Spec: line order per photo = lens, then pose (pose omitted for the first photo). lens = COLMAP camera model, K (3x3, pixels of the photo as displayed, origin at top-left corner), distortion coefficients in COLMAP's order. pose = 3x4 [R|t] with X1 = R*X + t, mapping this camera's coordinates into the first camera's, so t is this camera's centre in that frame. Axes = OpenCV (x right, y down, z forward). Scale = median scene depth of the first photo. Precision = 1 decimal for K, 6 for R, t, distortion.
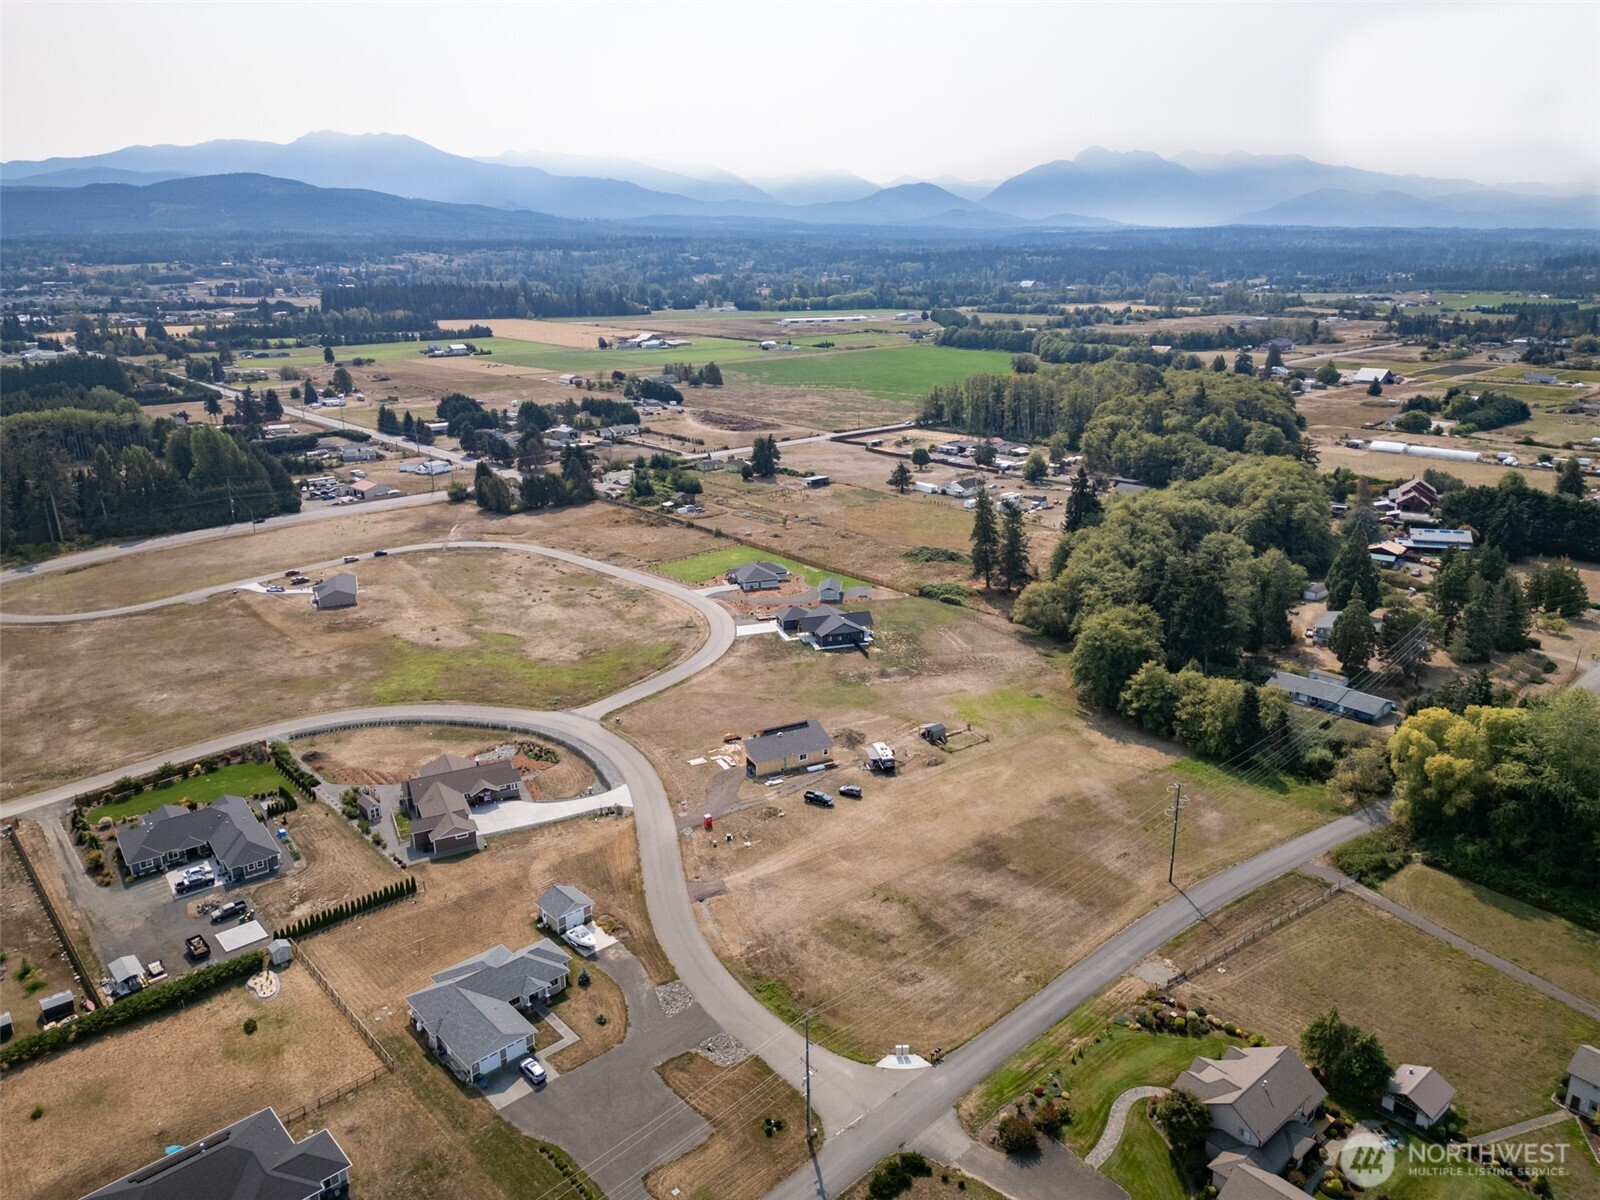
lens RADIAL K [[1117.3, 0, 795.6], [0, 1117.3, 593.9], [0, 0, 1]] dist [0.067667, -0.065658]
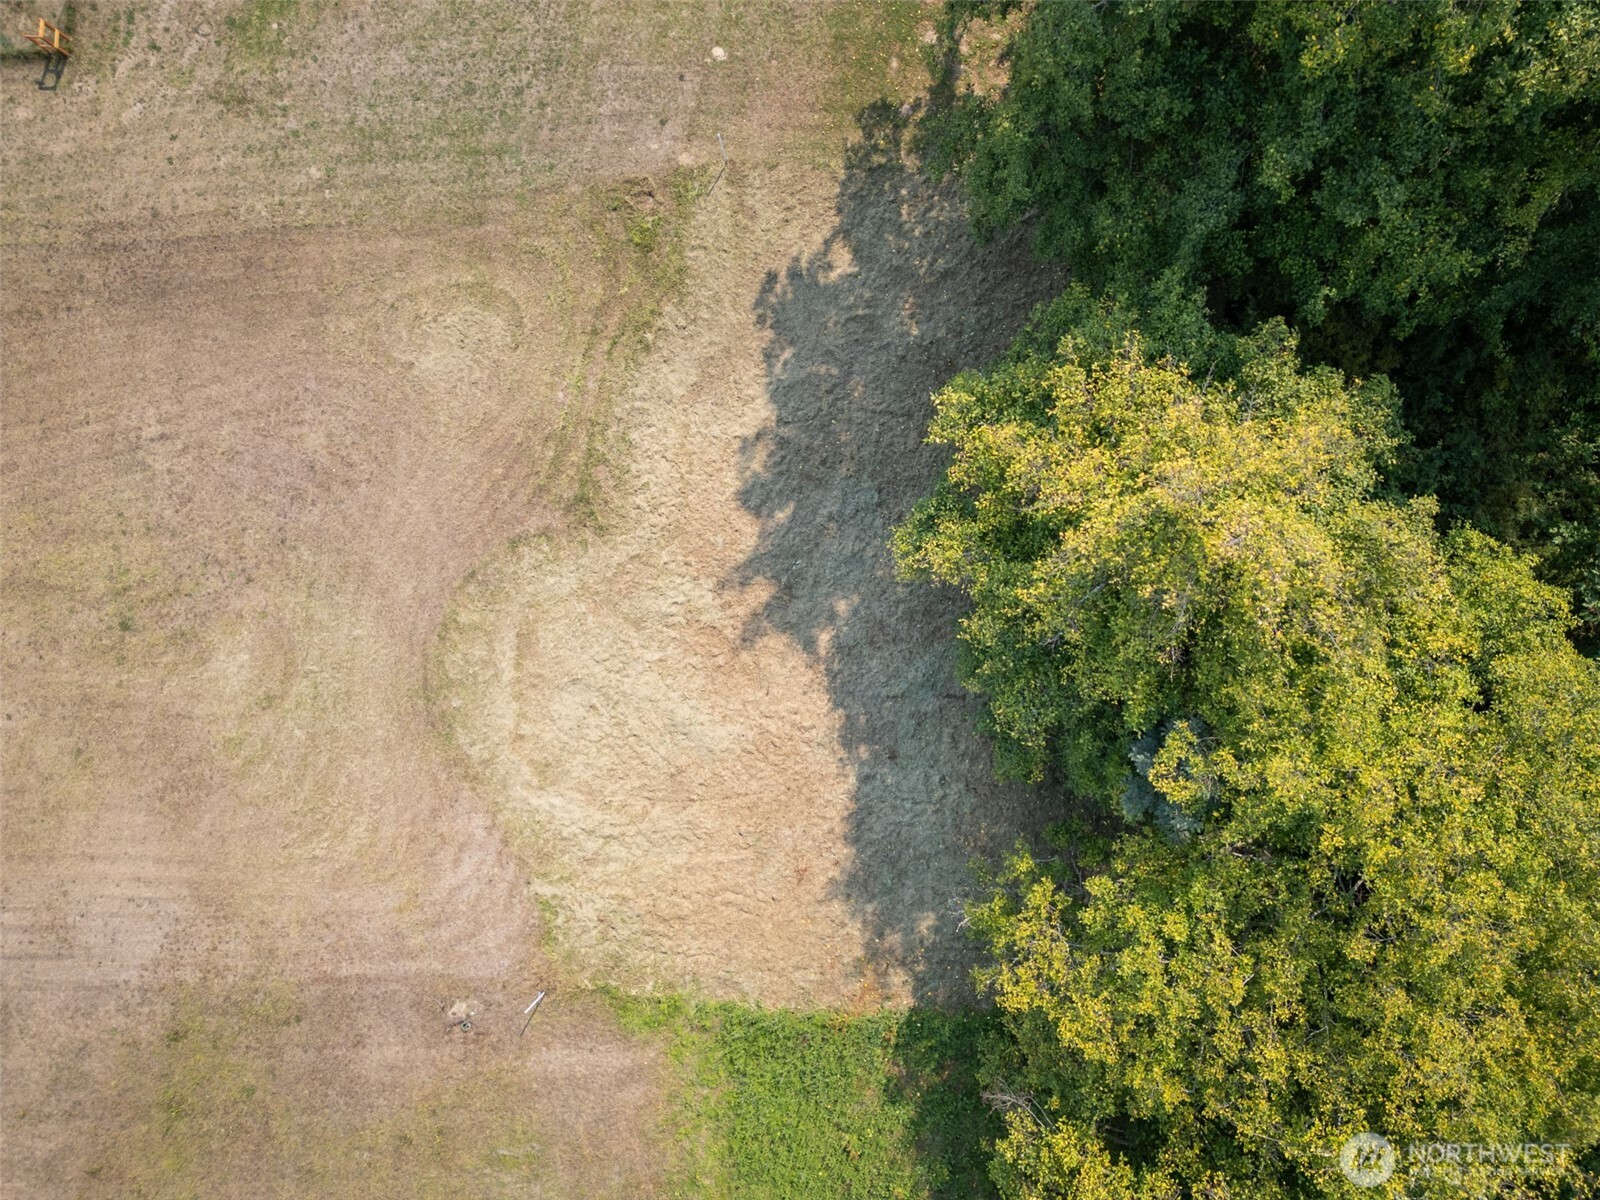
lens RADIAL K [[1119.2, 0, 795.0], [0, 1119.2, 602.7], [0, 0, 1]] dist [0.062022, -0.049113]
pose [[0.808181, 0.588403, -0.025004, 0.180882], [-0.134917, 0.226304, 0.964668, -0.006559], [0.573272, -0.776253, 0.262280, 0.586543]]
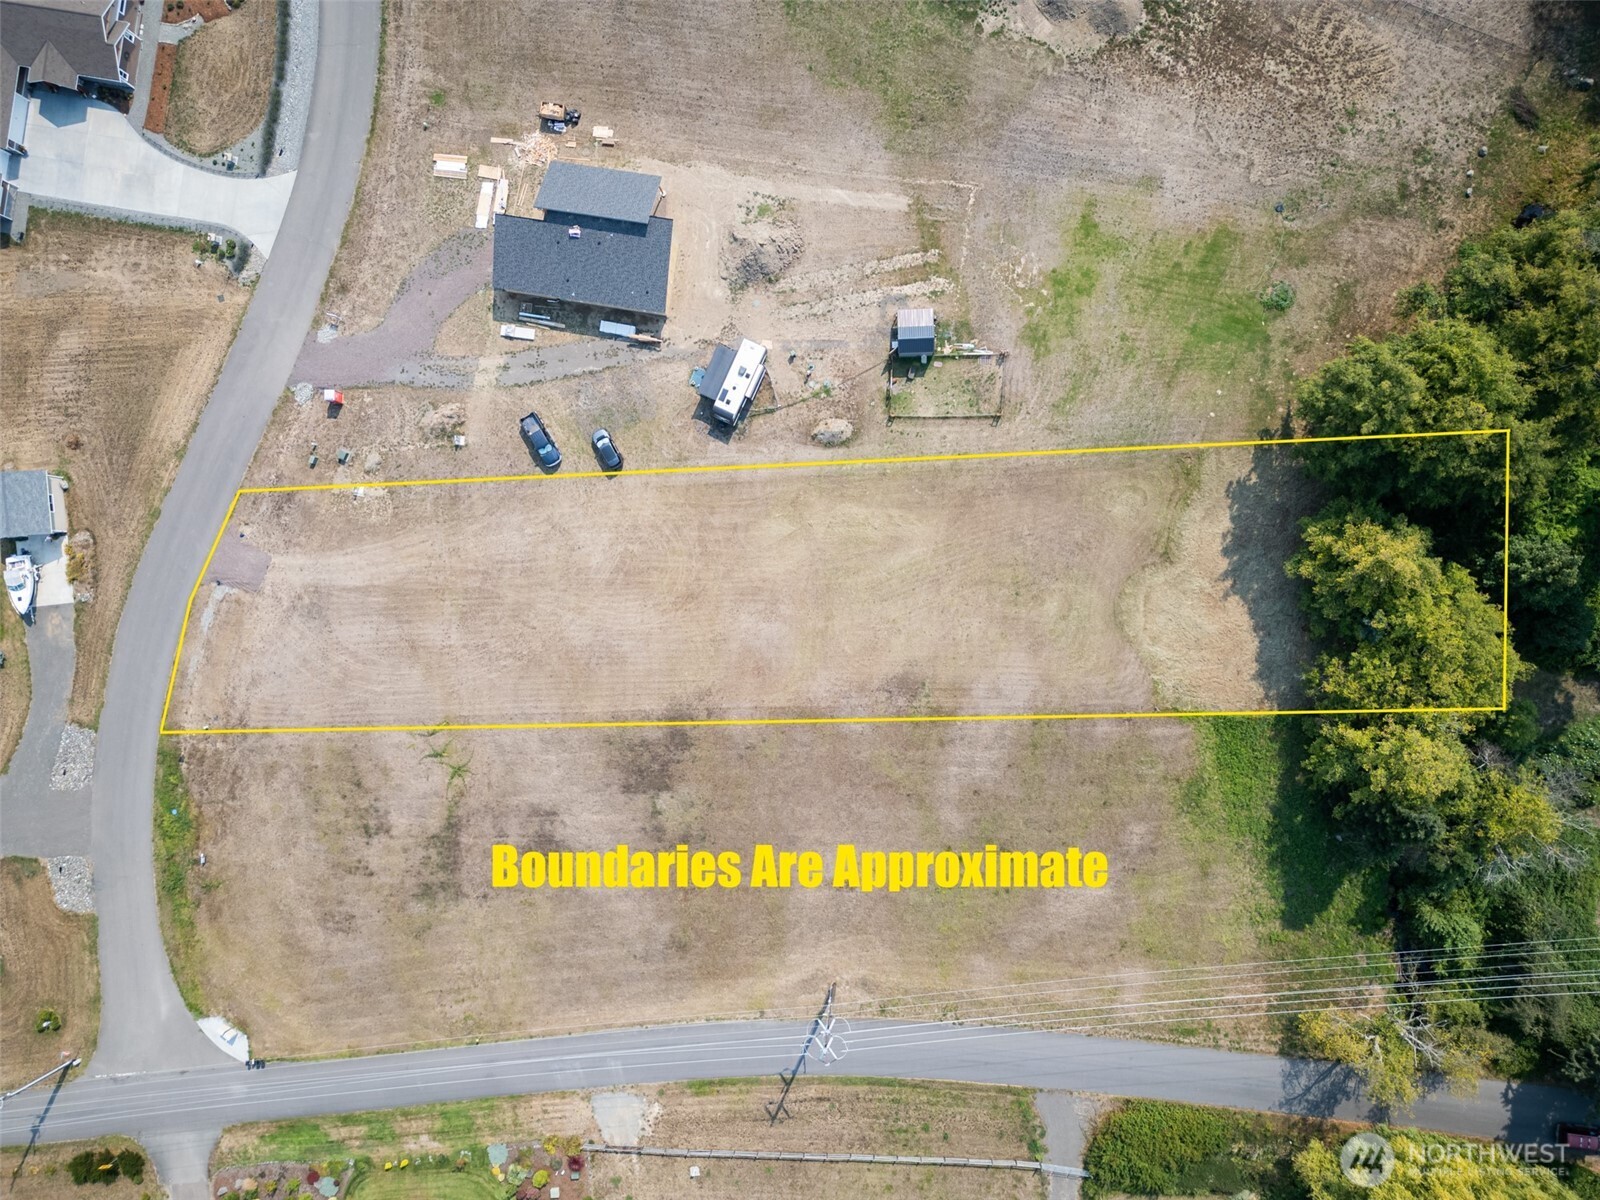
lens RADIAL K [[1120.1, 0, 795.3], [0, 1120.1, 606.5], [0, 0, 1]] dist [0.088491, -0.091055]
pose [[0.808256, 0.585593, -0.061662, 0.109159], [-0.097982, 0.237015, 0.966552, -0.184190], [0.580622, -0.775180, 0.248946, 0.469989]]
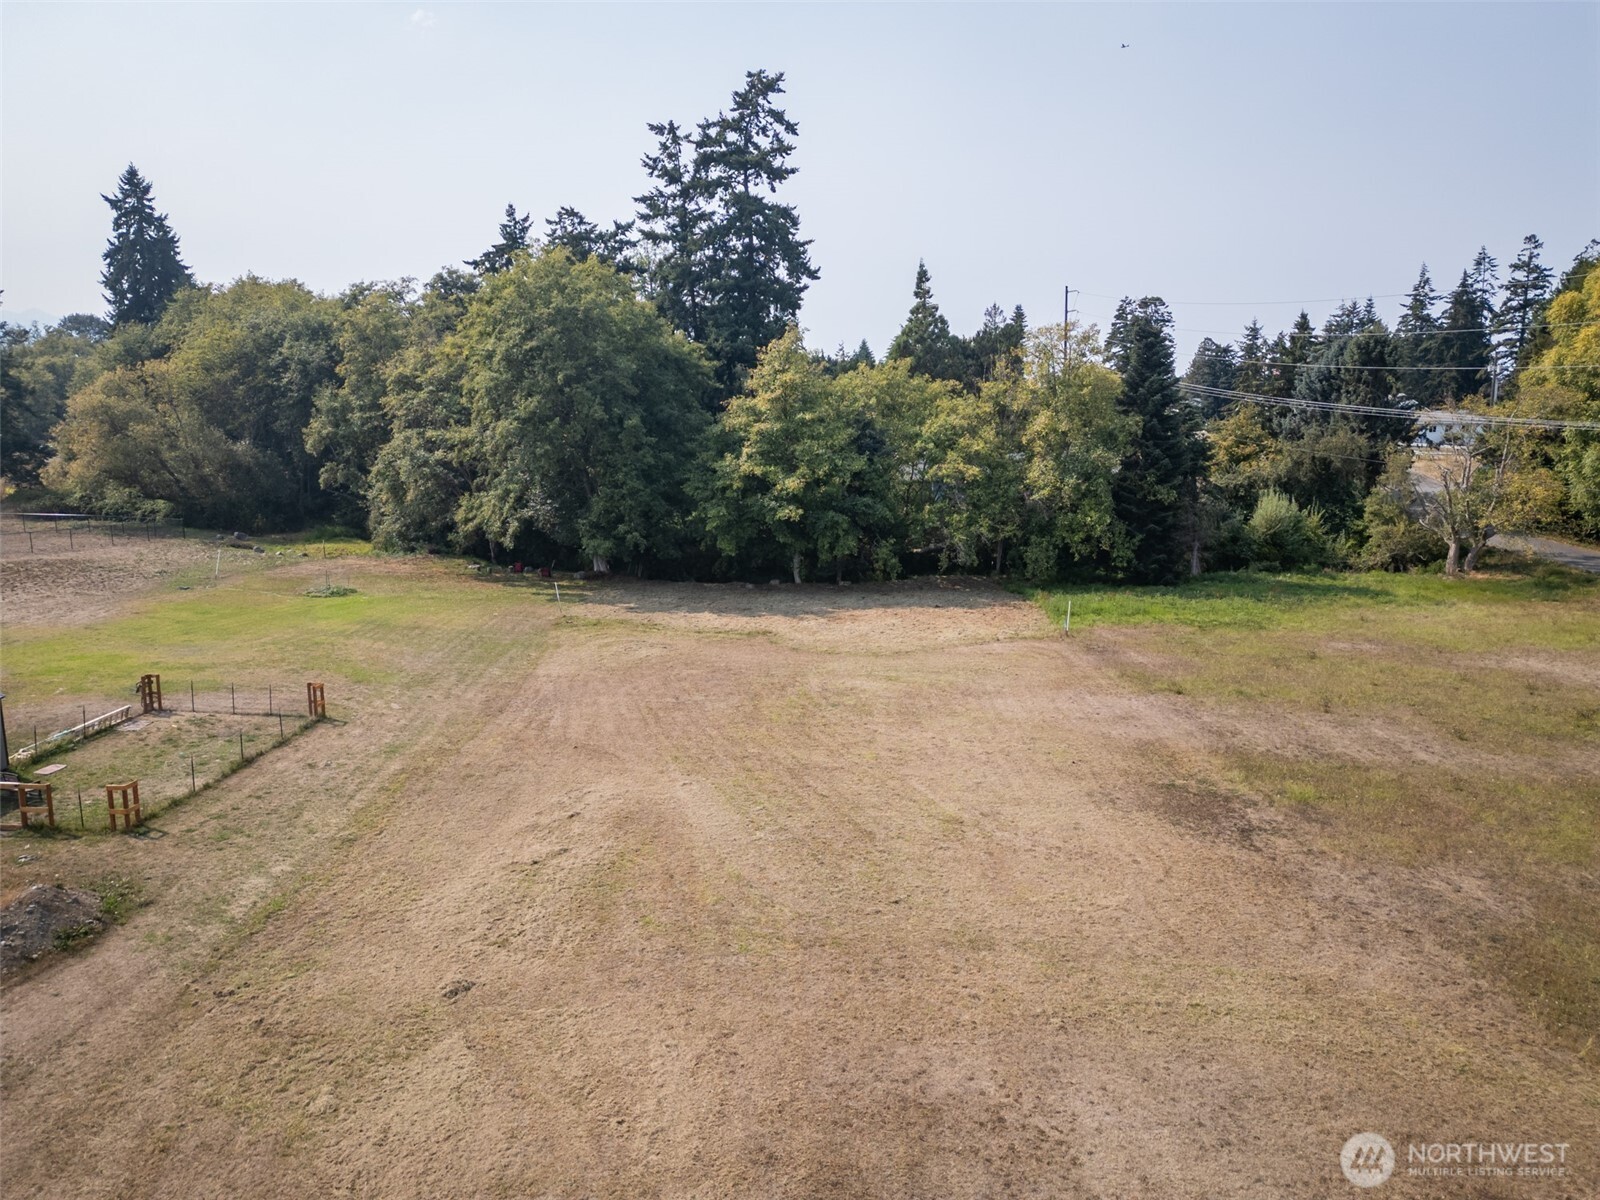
lens RADIAL K [[1120.1, 0, 795.3], [0, 1120.1, 606.5], [0, 0, 1]] dist [0.088491, -0.091055]
pose [[0.601569, -0.128583, 0.788404, 0.051179], [0.231897, 0.972568, -0.018324, 0.081880], [-0.764420, 0.193852, 0.614885, 0.513934]]
